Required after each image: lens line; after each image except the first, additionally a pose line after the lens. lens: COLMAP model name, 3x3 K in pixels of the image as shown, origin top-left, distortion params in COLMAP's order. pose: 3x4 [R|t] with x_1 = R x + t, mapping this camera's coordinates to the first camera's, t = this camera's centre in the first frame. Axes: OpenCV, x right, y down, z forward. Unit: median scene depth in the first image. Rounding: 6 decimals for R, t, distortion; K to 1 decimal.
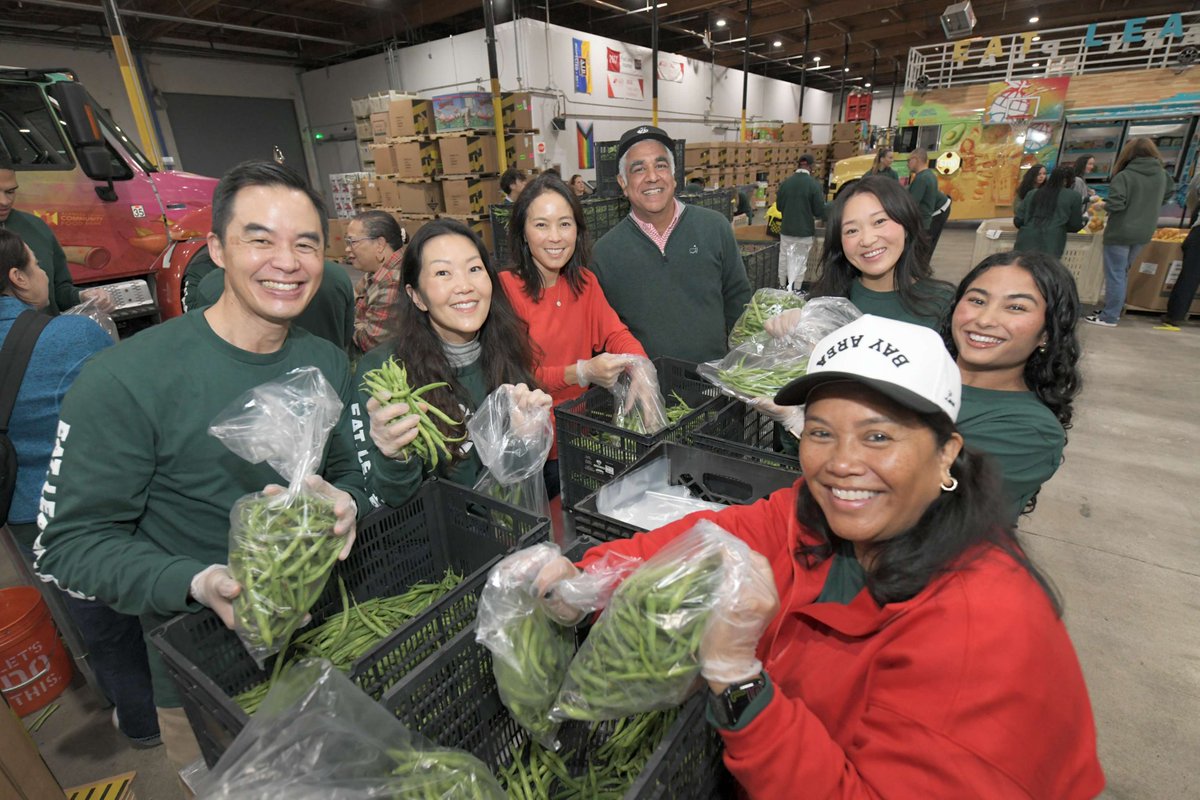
lens RADIAL K [[597.1, 0, 600.0], [0, 597.1, 400.0], [0, 0, 1]] dist [-0.000924, -0.000517]
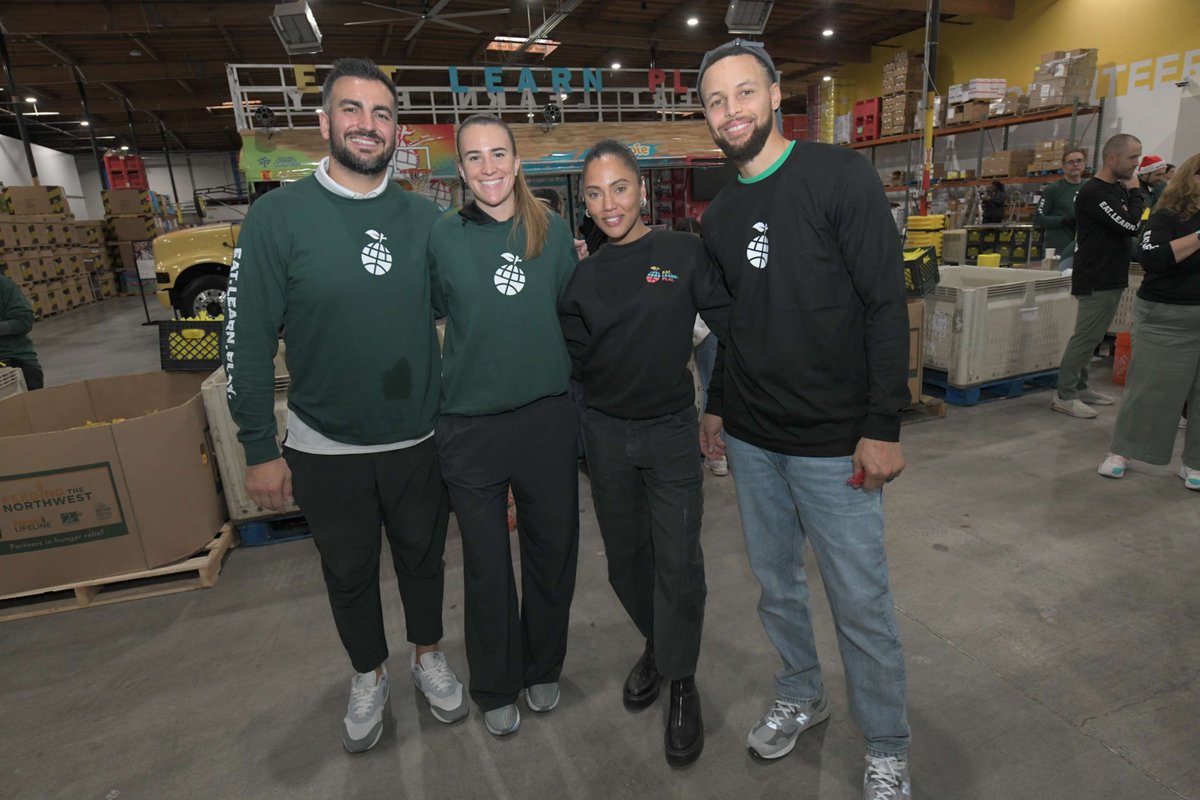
lens RADIAL K [[674.6, 0, 600.0], [0, 674.6, 400.0], [0, 0, 1]] dist [0.002112, 0.000842]
pose [[0.551980, -0.218714, 0.804663, 0.067300], [0.342507, 0.939295, 0.020357, -0.109177], [-0.760268, 0.264366, 0.593383, 0.304578]]
